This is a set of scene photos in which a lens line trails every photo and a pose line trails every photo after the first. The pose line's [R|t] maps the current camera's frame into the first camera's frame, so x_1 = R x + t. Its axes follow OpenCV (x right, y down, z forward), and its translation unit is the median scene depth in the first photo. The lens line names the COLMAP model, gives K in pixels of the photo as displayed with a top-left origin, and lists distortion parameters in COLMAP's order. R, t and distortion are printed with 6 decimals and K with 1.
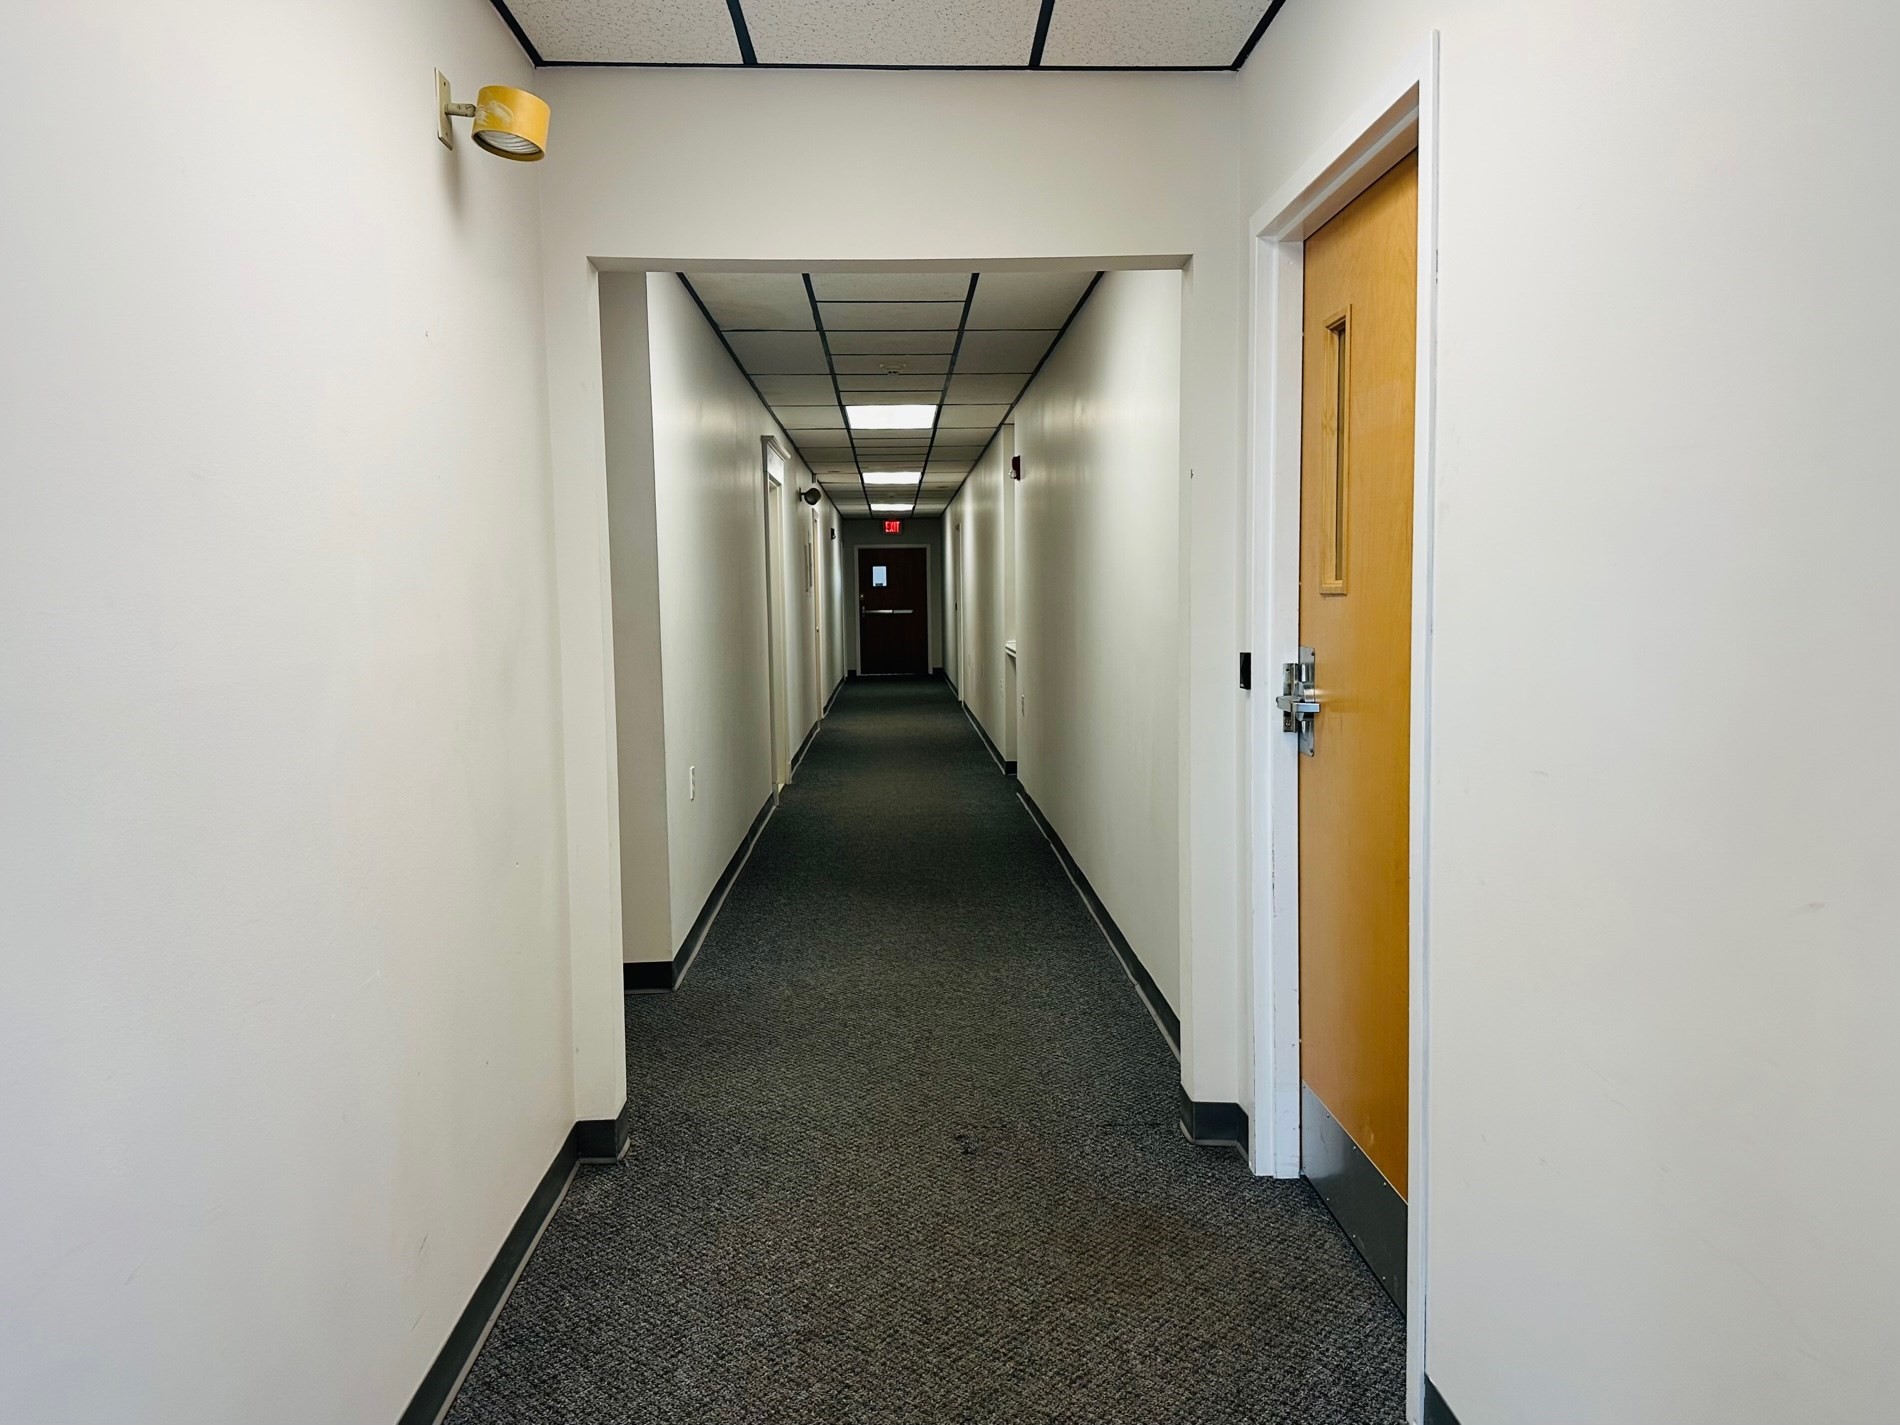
lens RADIAL K [[1333.9, 0, 937.2], [0, 1333.9, 722.6], [0, 0, 1]] dist [0.085437, -0.116599]
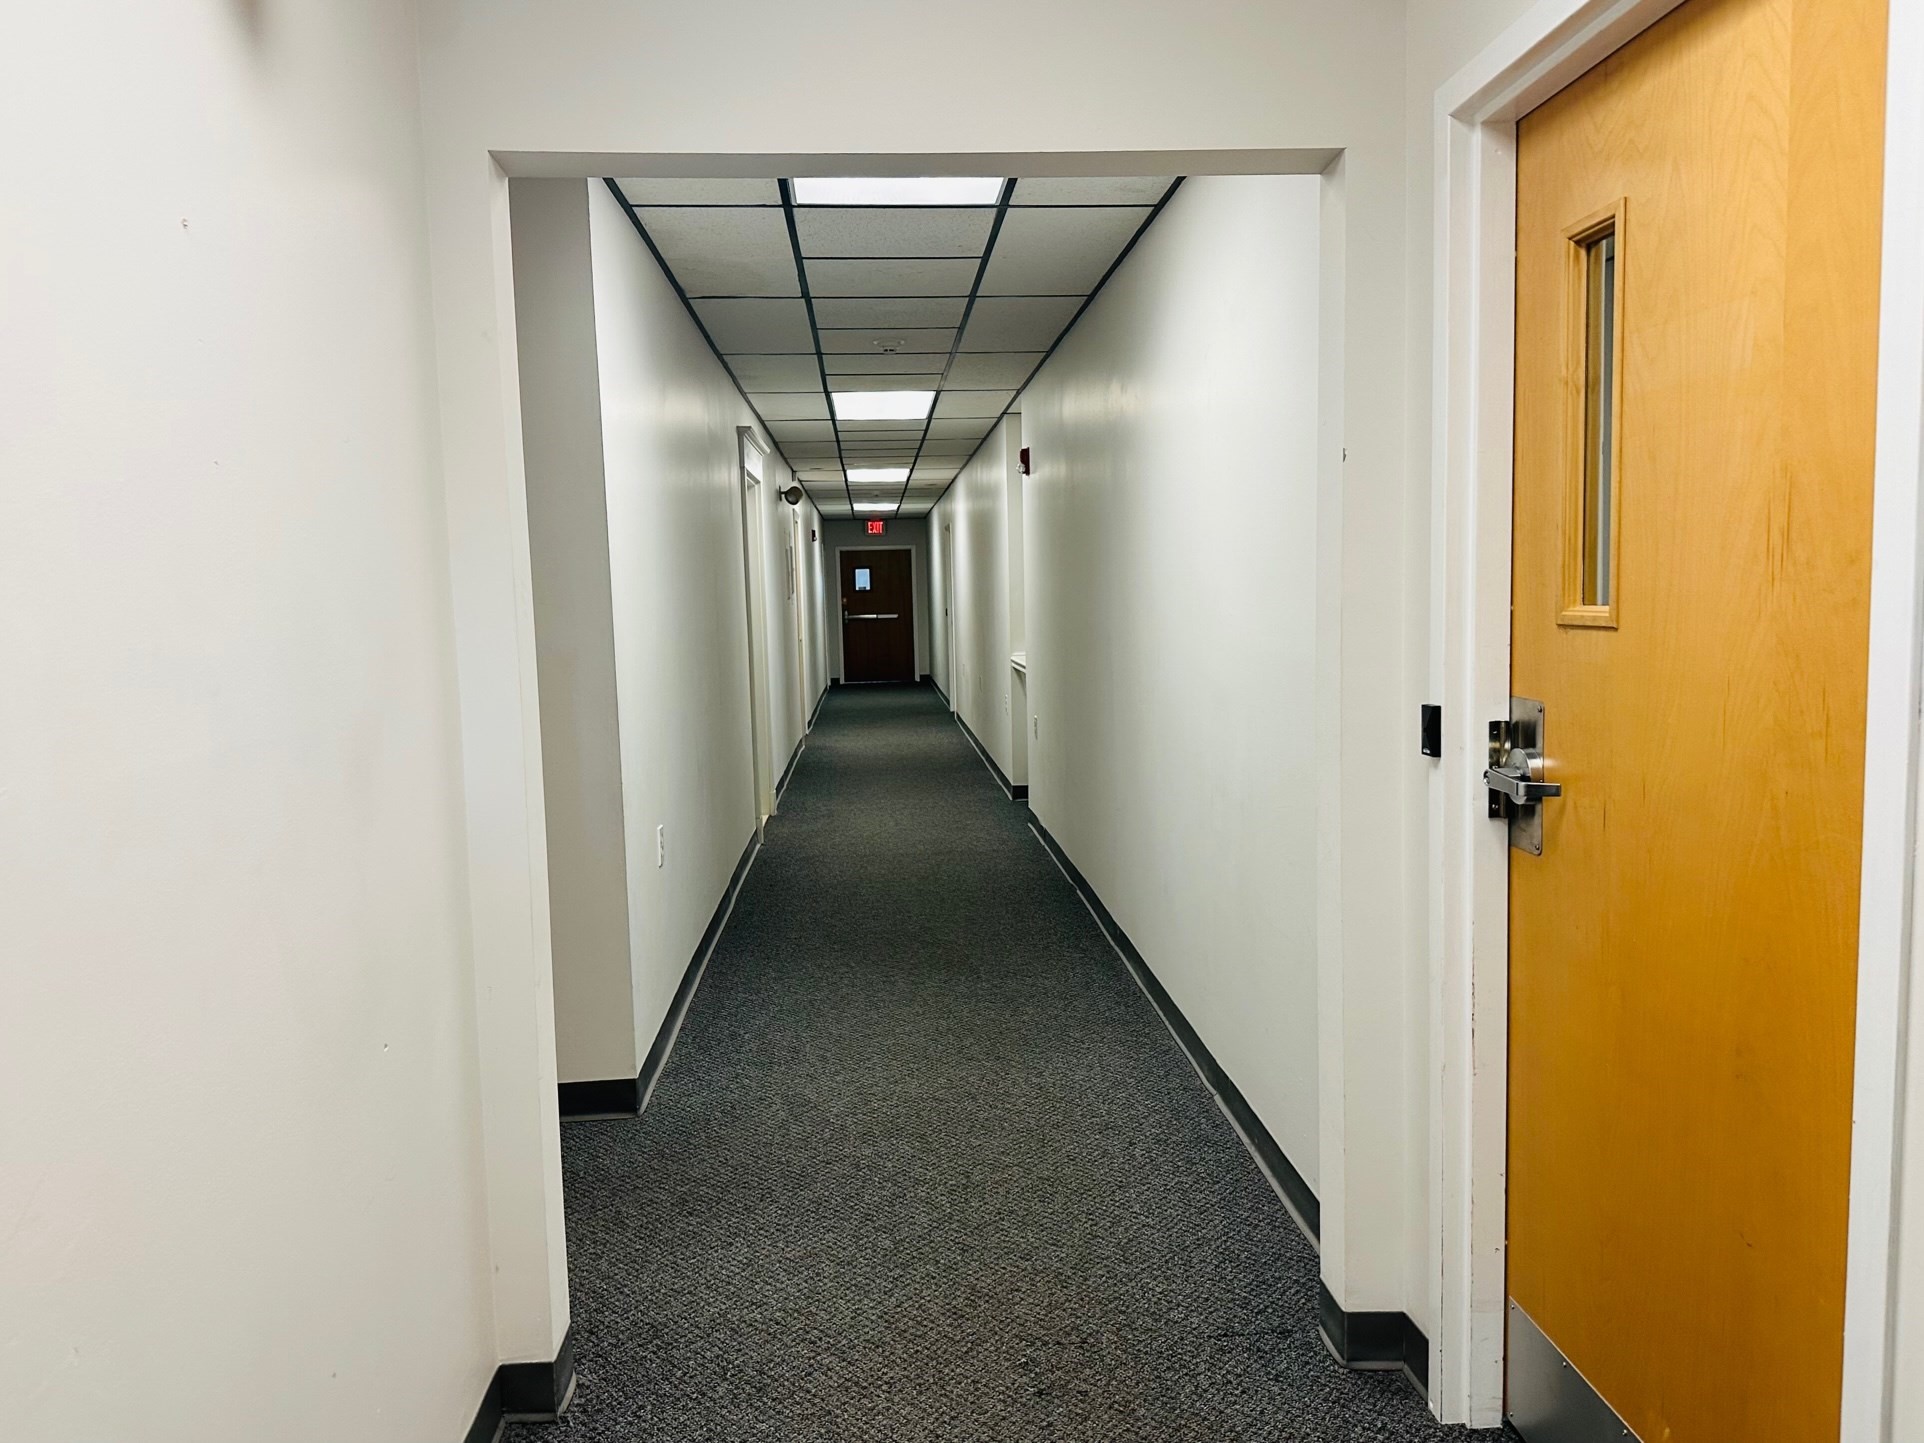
lens RADIAL K [[1342.2, 0, 963.0], [0, 1342.2, 741.9], [0, 0, 1]] dist [0.087248, -0.191950]
pose [[0.999356, -0.013808, 0.033129, -0.020977], [0.013365, 0.999819, 0.013537, -0.023080], [-0.033310, -0.013085, 0.999359, 0.146423]]
